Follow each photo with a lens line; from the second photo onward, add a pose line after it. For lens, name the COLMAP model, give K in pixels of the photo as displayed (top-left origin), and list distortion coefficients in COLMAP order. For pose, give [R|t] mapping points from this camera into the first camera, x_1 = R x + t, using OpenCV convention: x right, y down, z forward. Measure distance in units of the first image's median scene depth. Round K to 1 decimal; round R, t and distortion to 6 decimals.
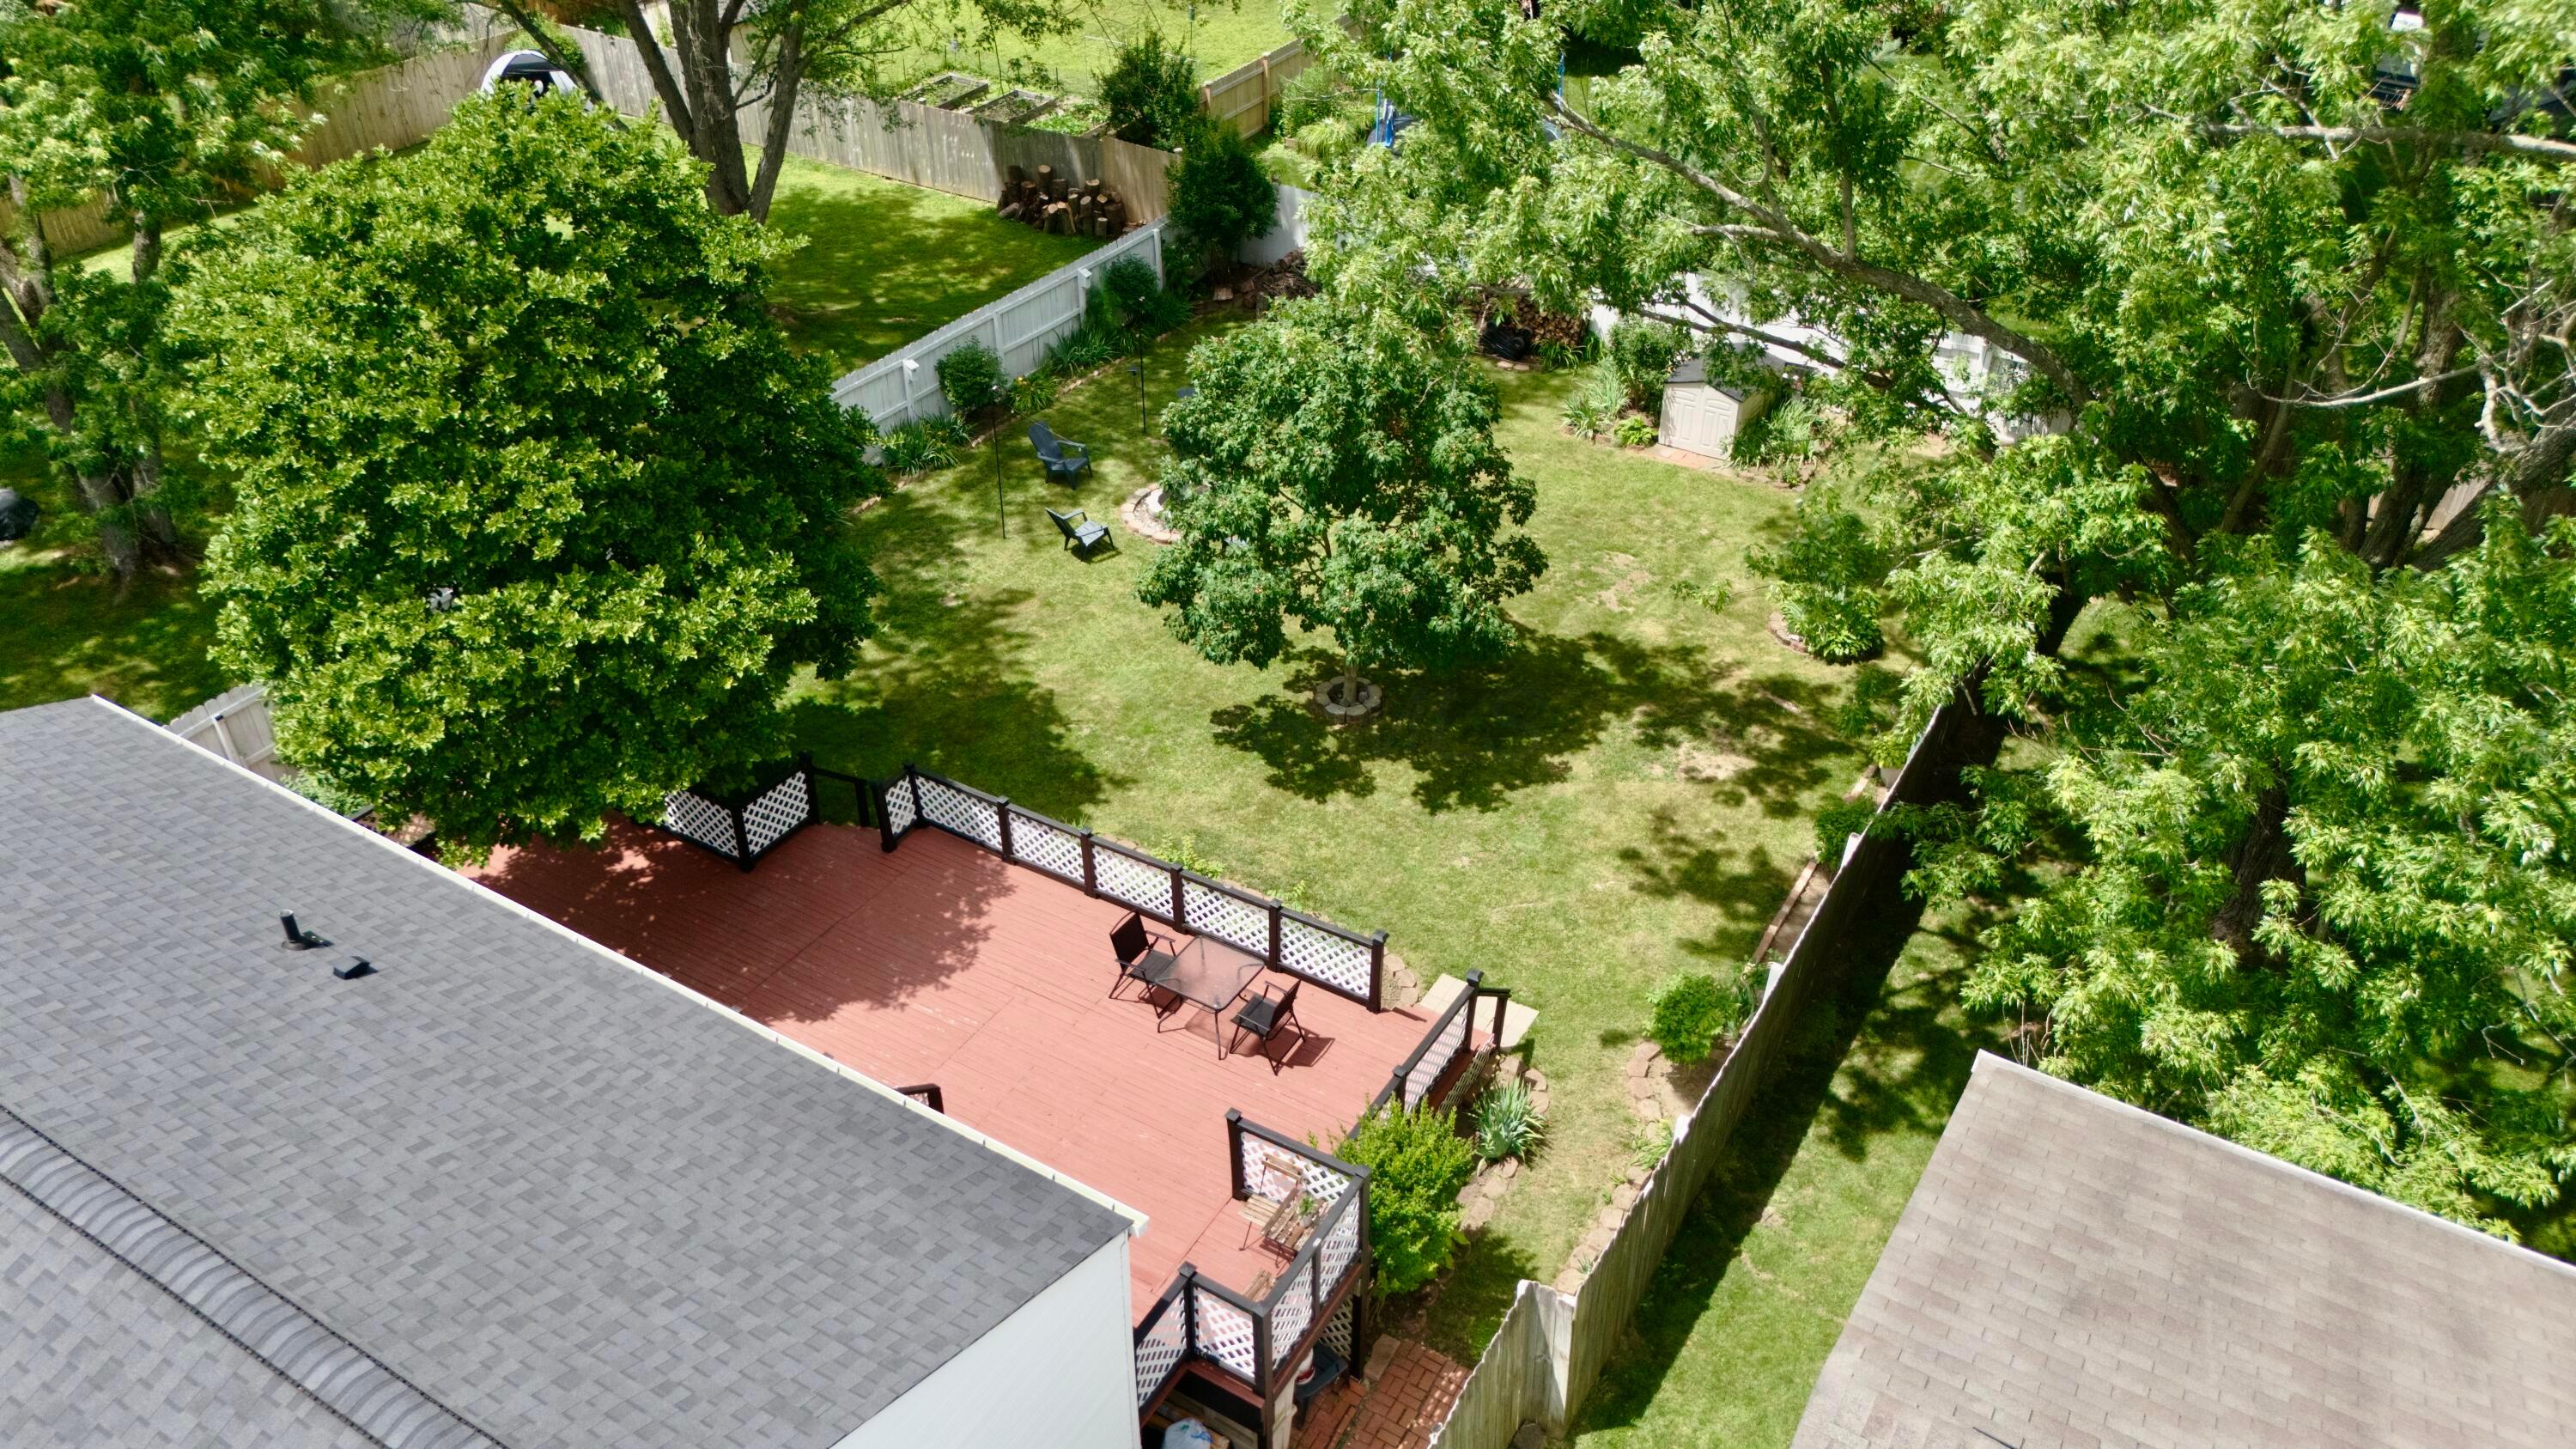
lens RADIAL K [[1851.1, 0, 1281.1], [0, 1851.1, 718.5], [0, 0, 1]] dist [0.113249, -0.157328]
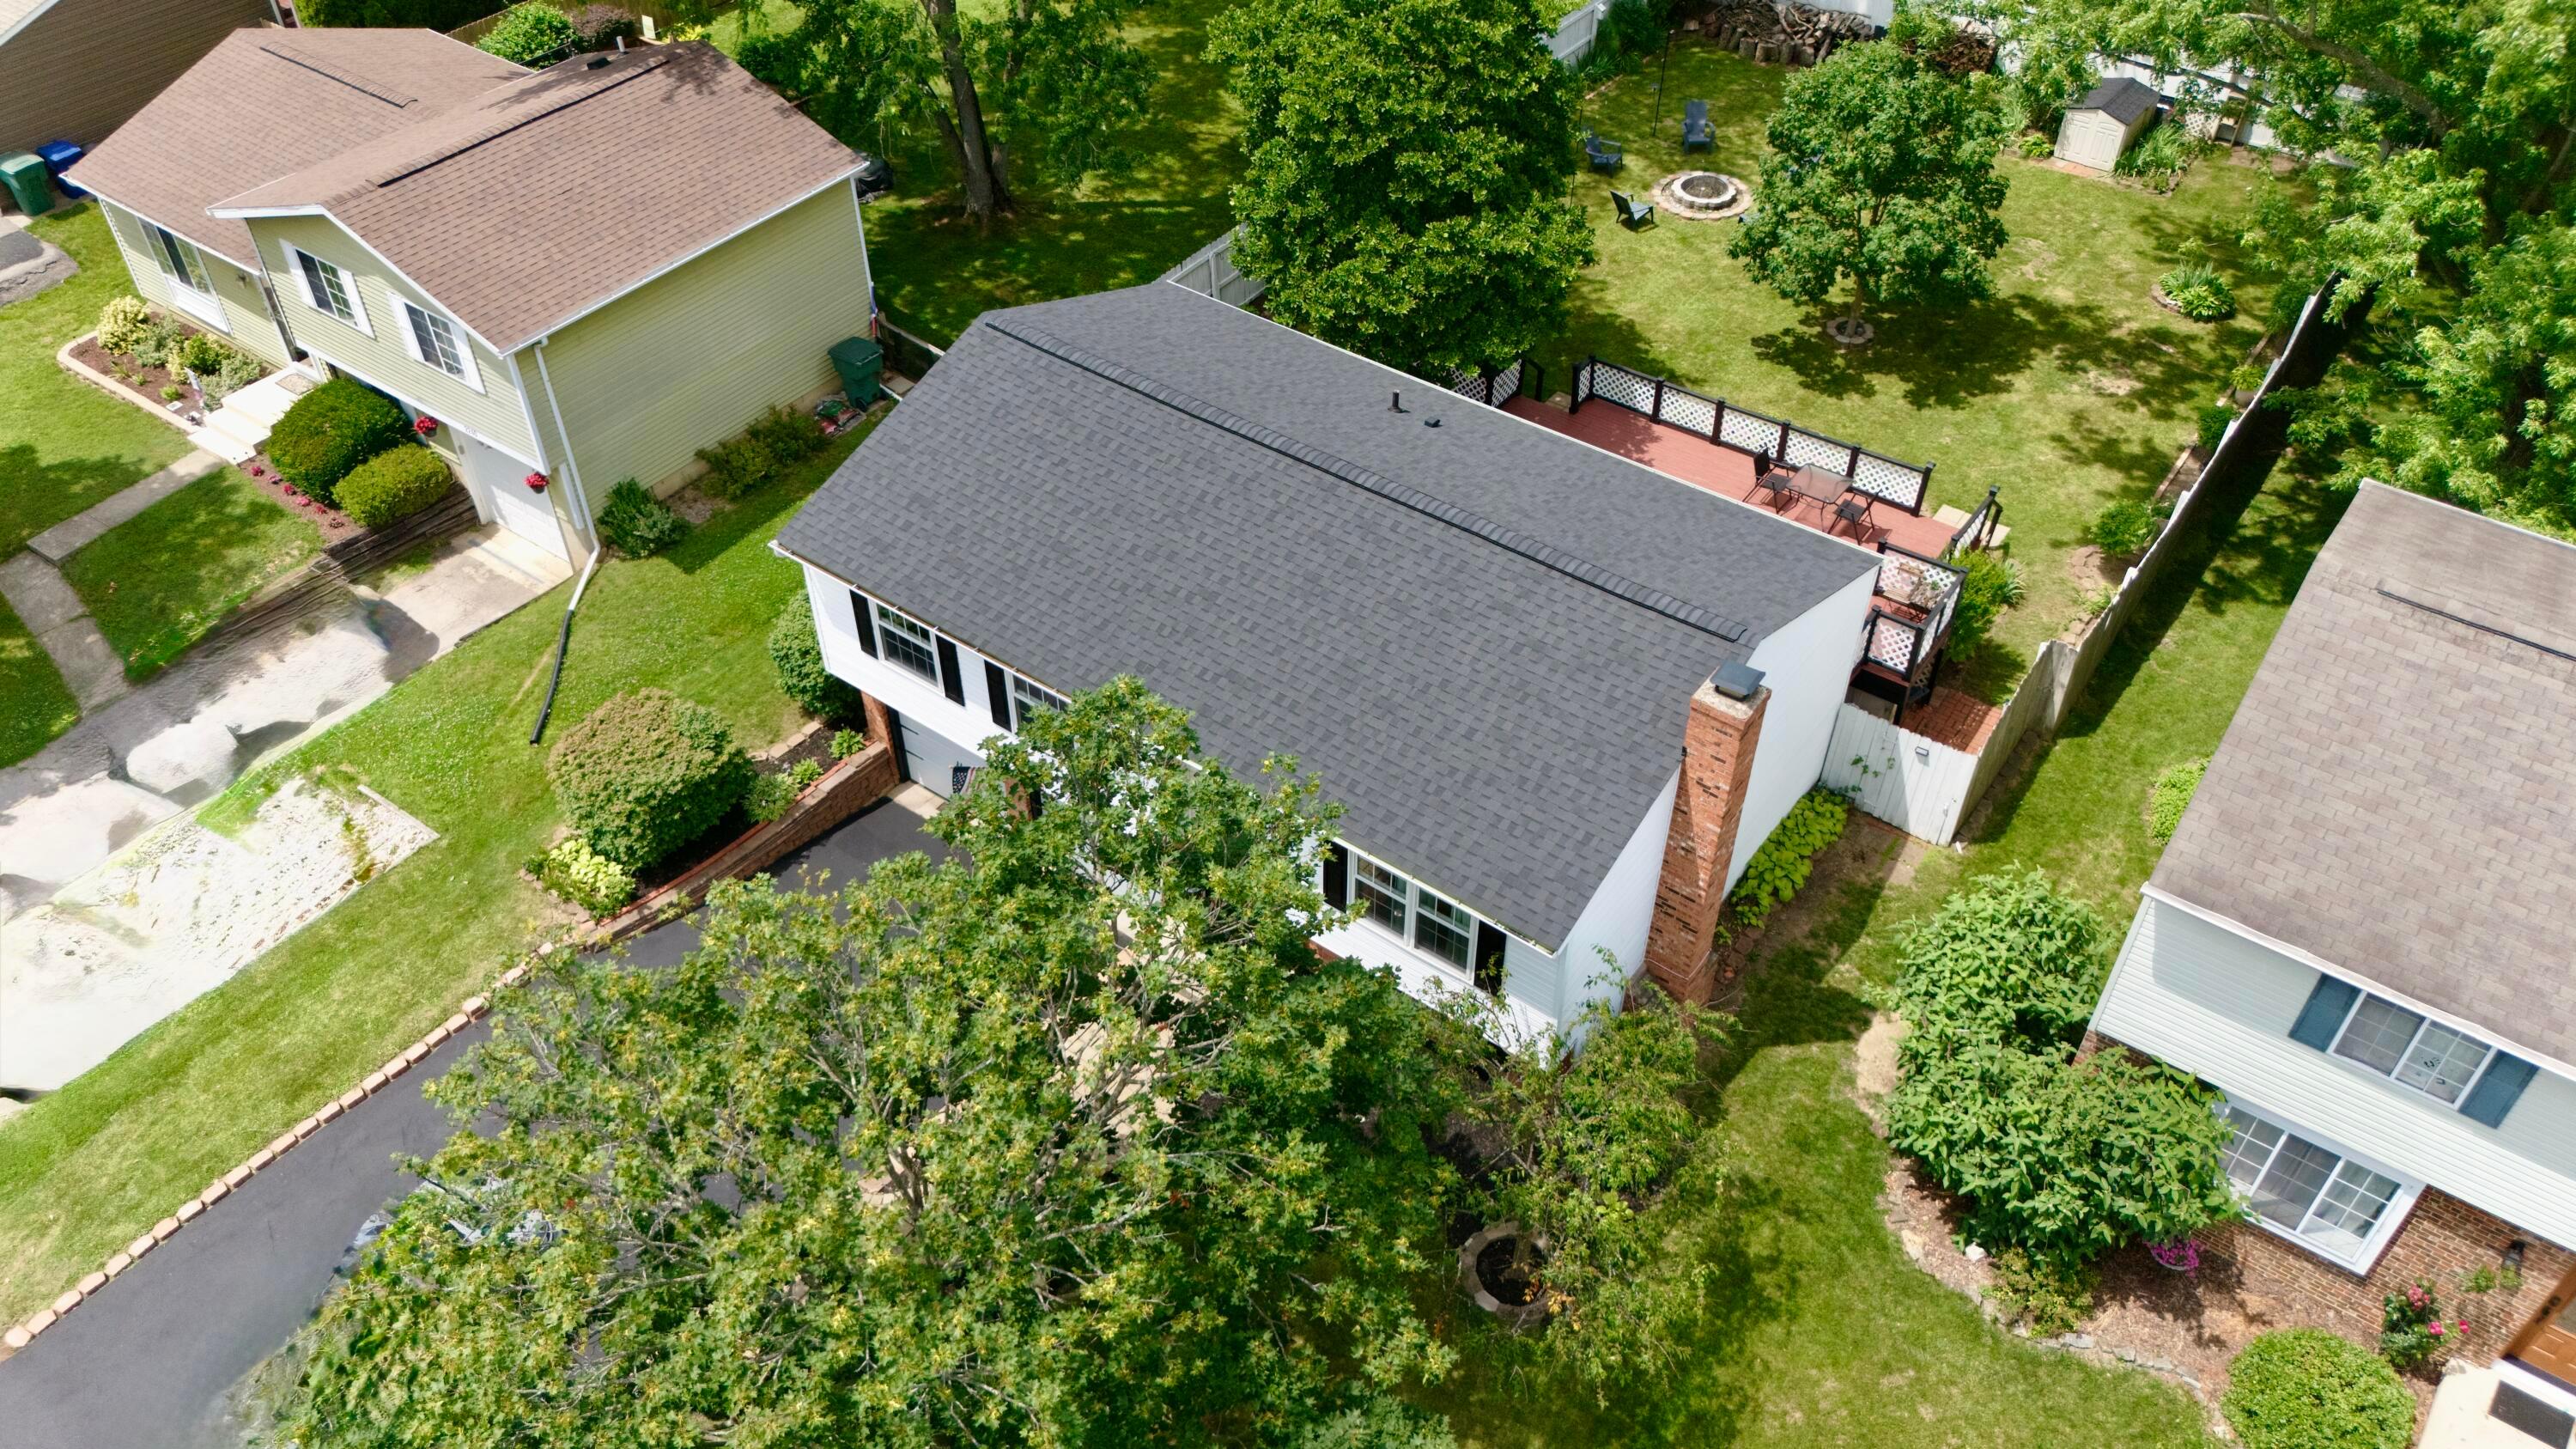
lens RADIAL K [[1893.4, 0, 1281.4], [0, 1893.4, 717.3], [0, 0, 1]] dist [0.025493, -0.002961]
pose [[0.997203, 0.050470, -0.055123, -0.341633], [-0.042242, 0.989052, 0.141395, 0.105798], [0.061656, -0.138671, 0.988417, -0.574417]]
